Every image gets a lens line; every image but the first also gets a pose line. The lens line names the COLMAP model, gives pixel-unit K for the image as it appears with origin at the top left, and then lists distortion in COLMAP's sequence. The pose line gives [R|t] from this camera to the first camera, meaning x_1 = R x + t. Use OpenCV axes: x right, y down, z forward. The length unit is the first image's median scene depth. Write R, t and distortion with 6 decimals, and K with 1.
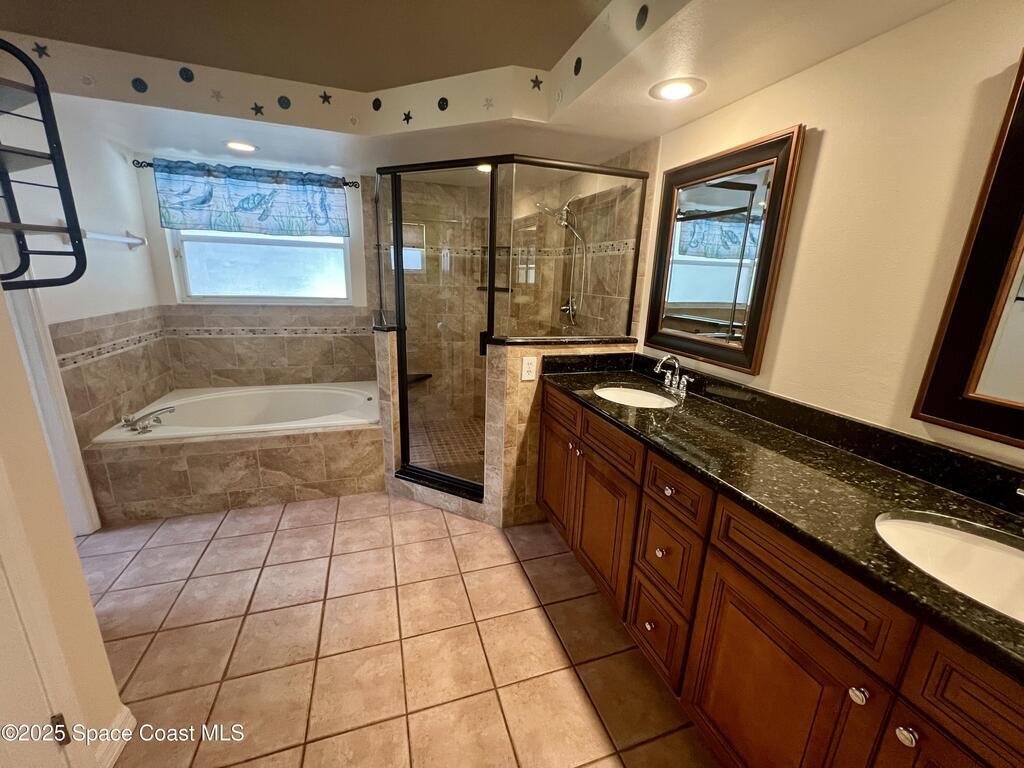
lens RADIAL K [[412.9, 0, 512.4], [0, 412.9, 386.7], [0, 0, 1]] dist [-0.001605, 0.000999]
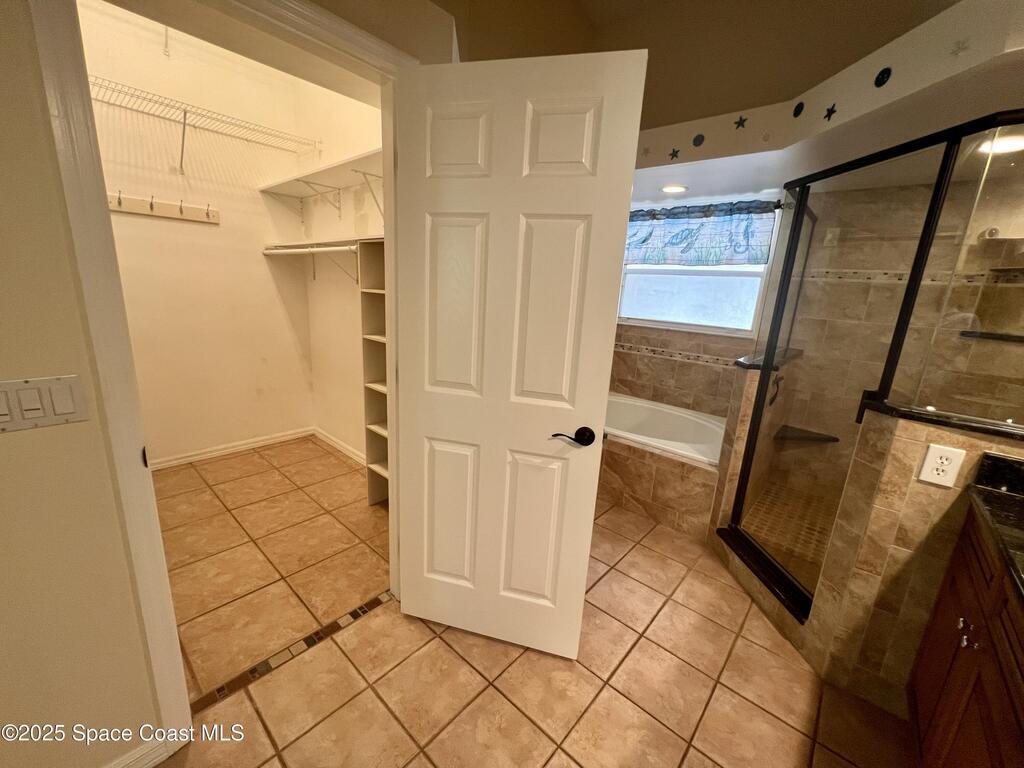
lens RADIAL K [[412.9, 0, 512.4], [0, 412.9, 386.7], [0, 0, 1]] dist [-0.001605, 0.000999]
pose [[0.502522, 0.200415, -0.841015, 0.179113], [-0.261469, 0.962438, 0.073117, -0.030164], [0.824078, 0.183156, 0.536049, 0.130197]]
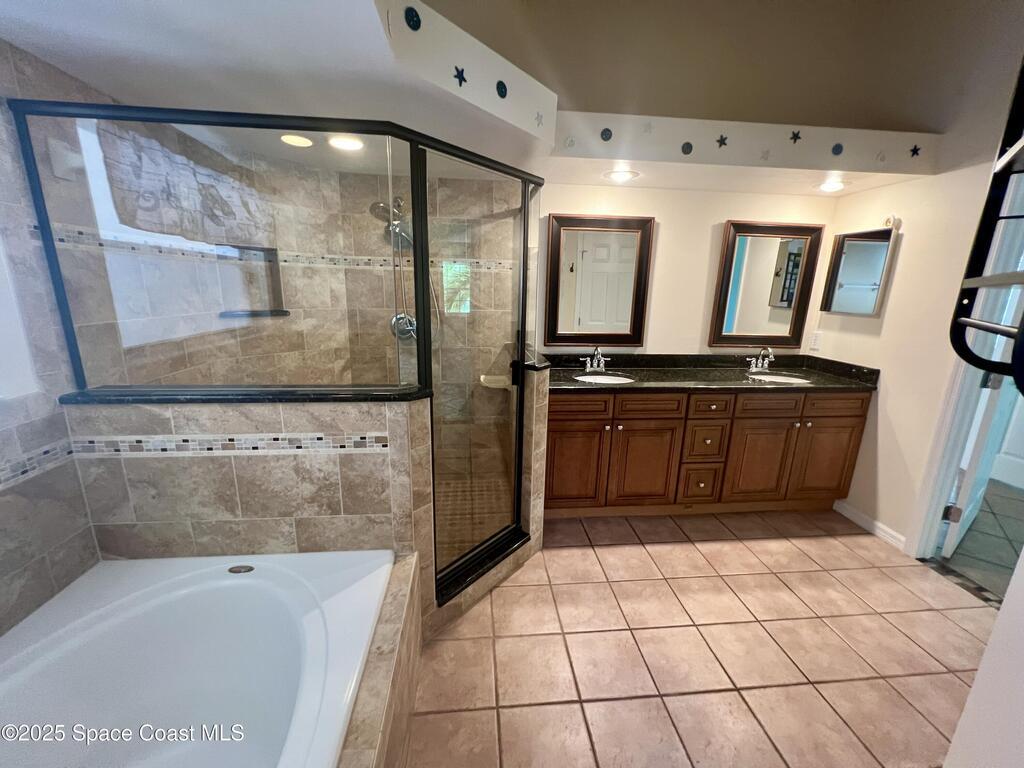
lens RADIAL K [[412.9, 0, 512.4], [0, 412.9, 386.7], [0, 0, 1]] dist [-0.001605, 0.000999]
pose [[0.222503, -0.260175, 0.939575, -0.830227], [0.239463, 0.948795, 0.206021, -0.237515], [-0.945066, 0.179153, 0.273413, 0.680849]]
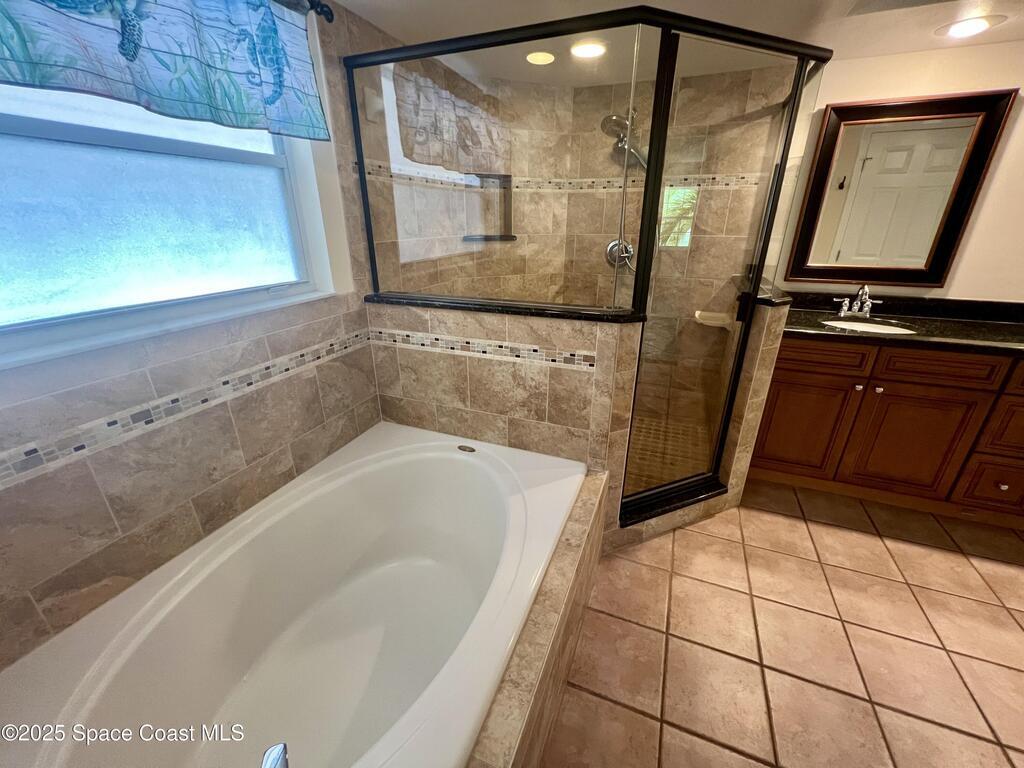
lens RADIAL K [[412.9, 0, 512.4], [0, 412.9, 386.7], [0, 0, 1]] dist [-0.001605, 0.000999]
pose [[0.646571, -0.322964, 0.691115, -0.846260], [0.220267, 0.946411, 0.236196, -0.219595], [-0.730362, -0.000487, 0.683060, 0.697935]]
